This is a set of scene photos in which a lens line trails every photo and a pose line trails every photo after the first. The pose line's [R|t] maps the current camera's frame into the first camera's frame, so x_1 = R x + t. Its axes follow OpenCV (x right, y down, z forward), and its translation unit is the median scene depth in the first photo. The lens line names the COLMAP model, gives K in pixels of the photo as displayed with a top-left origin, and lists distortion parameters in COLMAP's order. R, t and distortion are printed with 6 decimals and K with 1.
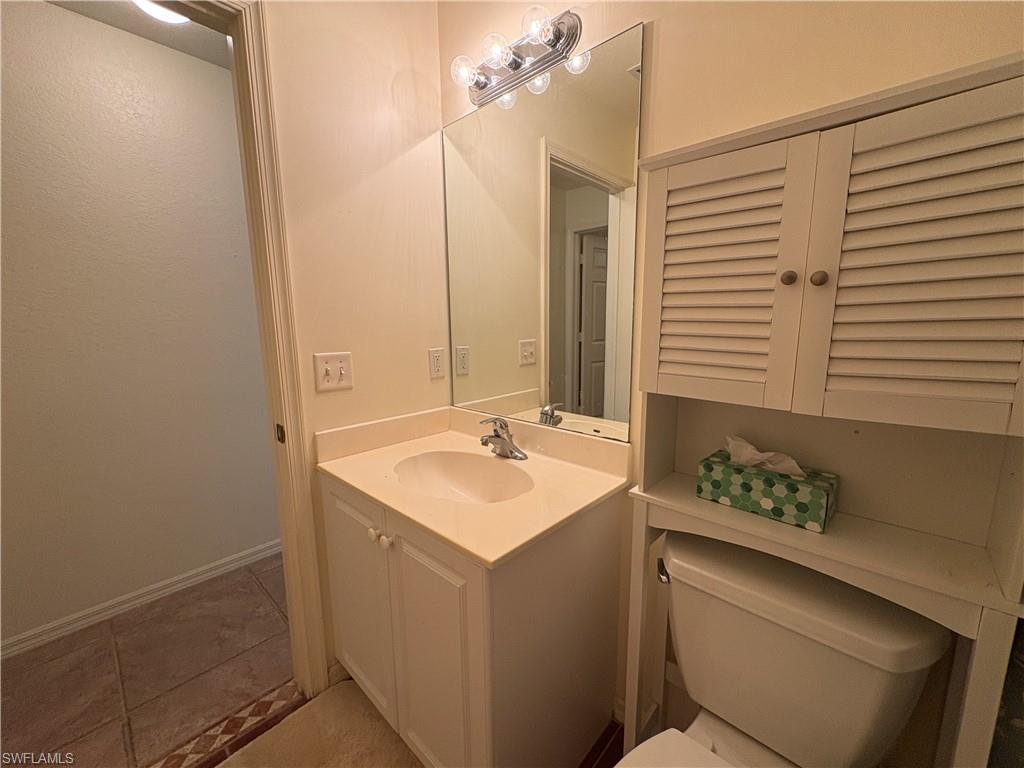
lens RADIAL K [[409.0, 0, 513.6], [0, 409.0, 382.8], [0, 0, 1]] dist [-0.001479, -0.000077]
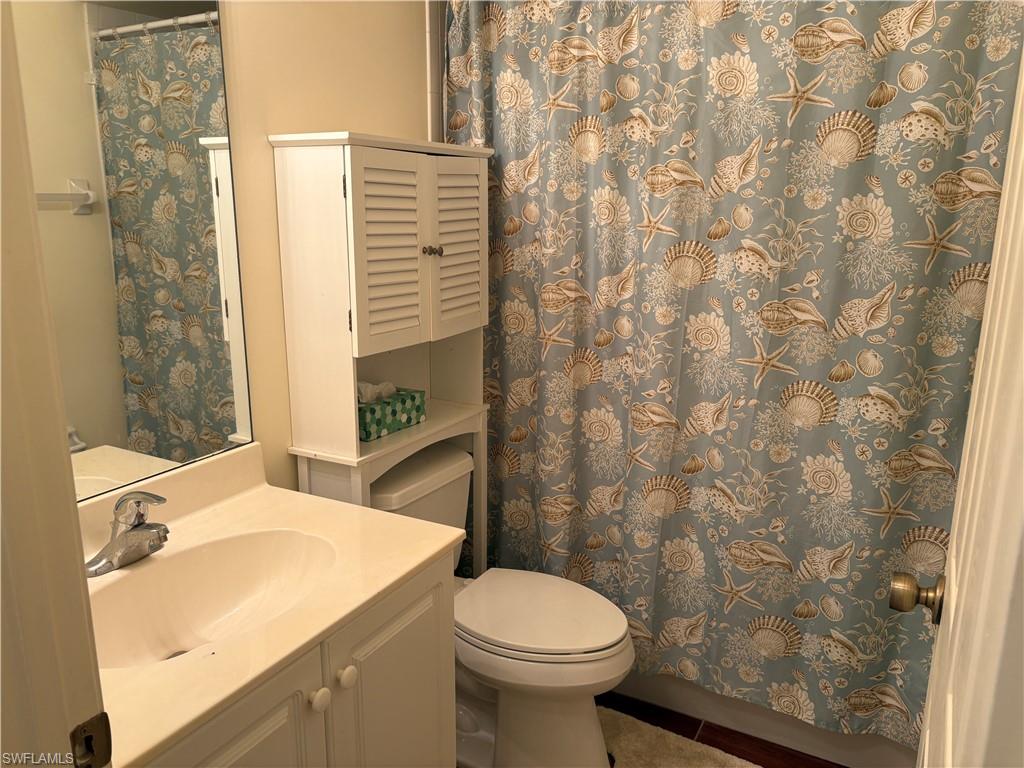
lens RADIAL K [[768.5, 0, 509.3], [0, 768.5, 392.6], [0, 0, 1]] dist [0.038301, -0.036679]
pose [[-0.249330, -0.213458, 0.944600, -1.776758], [0.152838, 0.954507, 0.256039, -0.361650], [-0.956282, 0.208209, -0.205363, 1.167949]]
